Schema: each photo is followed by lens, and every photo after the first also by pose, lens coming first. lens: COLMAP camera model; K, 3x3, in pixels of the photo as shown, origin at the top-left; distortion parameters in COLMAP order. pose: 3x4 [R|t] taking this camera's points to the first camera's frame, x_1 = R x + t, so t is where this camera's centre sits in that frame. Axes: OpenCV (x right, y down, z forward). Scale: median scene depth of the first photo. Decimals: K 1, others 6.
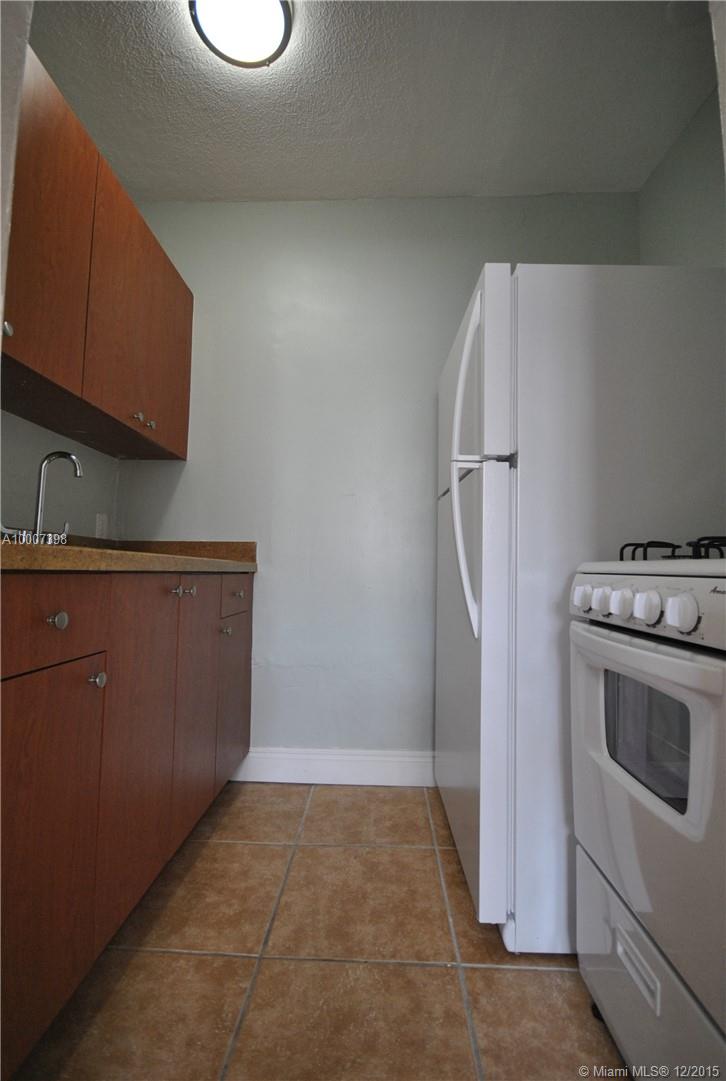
lens RADIAL K [[478.2, 0, 363.3], [0, 478.2, 541.1], [0, 0, 1]] dist [-0.000185, -0.001137]
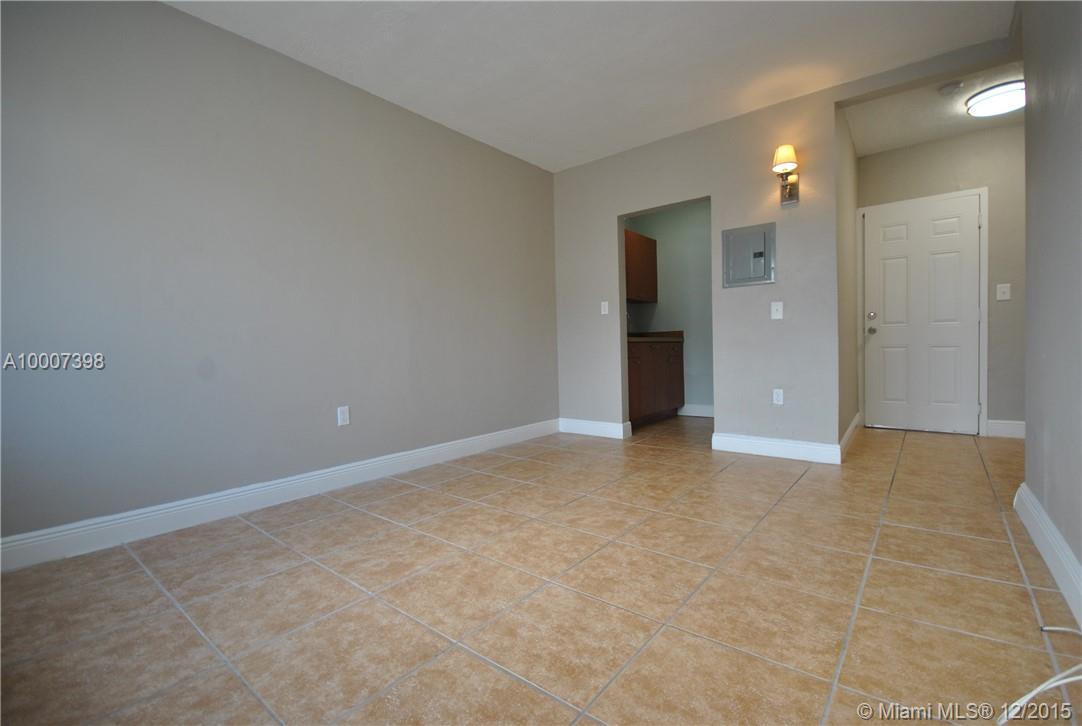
lens RADIAL K [[478.6, 0, 542.6], [0, 478.6, 366.0], [0, 0, 1]] dist [-0.000185, -0.001137]
pose [[0.799651, -0.007161, -0.600422, 0.775689], [0.075758, 0.993142, 0.089050, -0.101772], [0.595666, -0.116696, 0.794710, -1.678421]]
